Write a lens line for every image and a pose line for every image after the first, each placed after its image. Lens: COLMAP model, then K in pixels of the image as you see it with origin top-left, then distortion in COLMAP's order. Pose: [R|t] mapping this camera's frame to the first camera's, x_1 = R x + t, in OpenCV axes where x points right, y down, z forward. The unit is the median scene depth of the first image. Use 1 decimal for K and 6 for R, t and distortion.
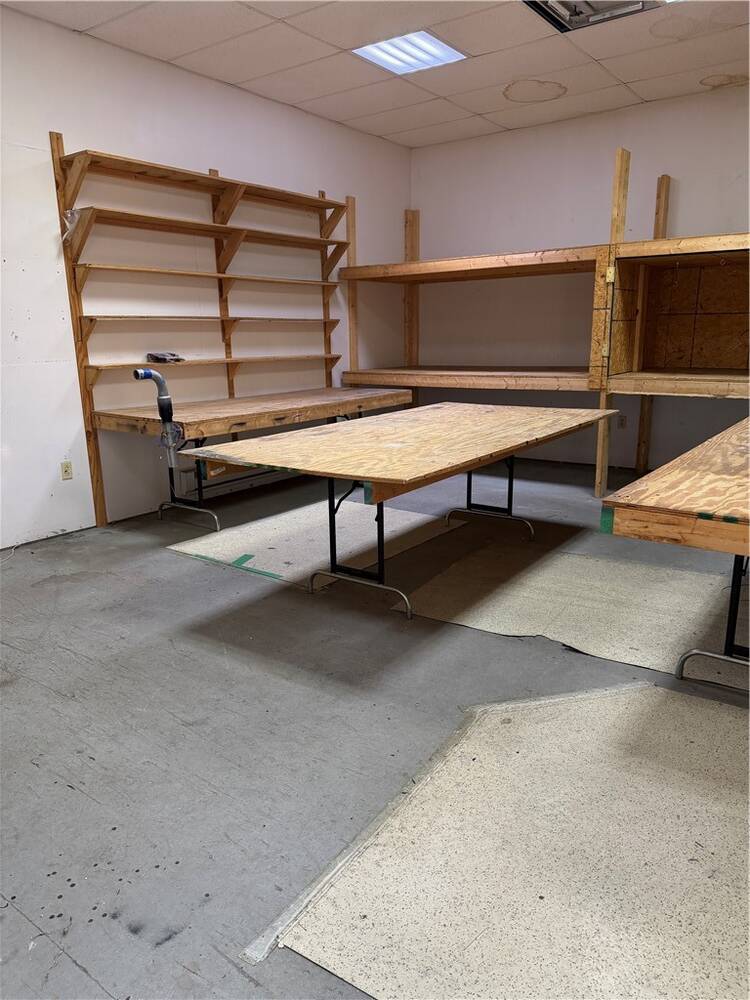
lens RADIAL K [[705.7, 0, 368.8], [0, 705.7, 499.3], [0, 0, 1]] dist [0.041932, -0.043483]
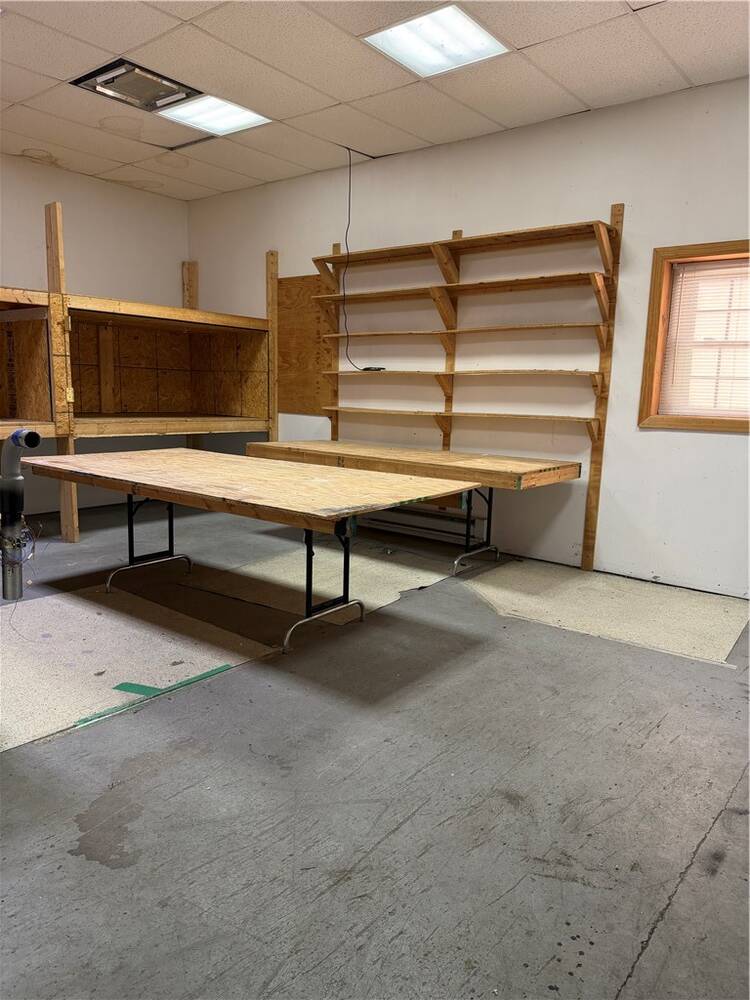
lens RADIAL K [[705.7, 0, 366.3], [0, 705.7, 501.5], [0, 0, 1]] dist [0.041932, -0.043483]
pose [[0.042948, -0.153360, 0.987237, -0.874476], [0.212076, 0.967029, 0.140995, -0.153637], [-0.976309, 0.203314, 0.074056, 0.704714]]
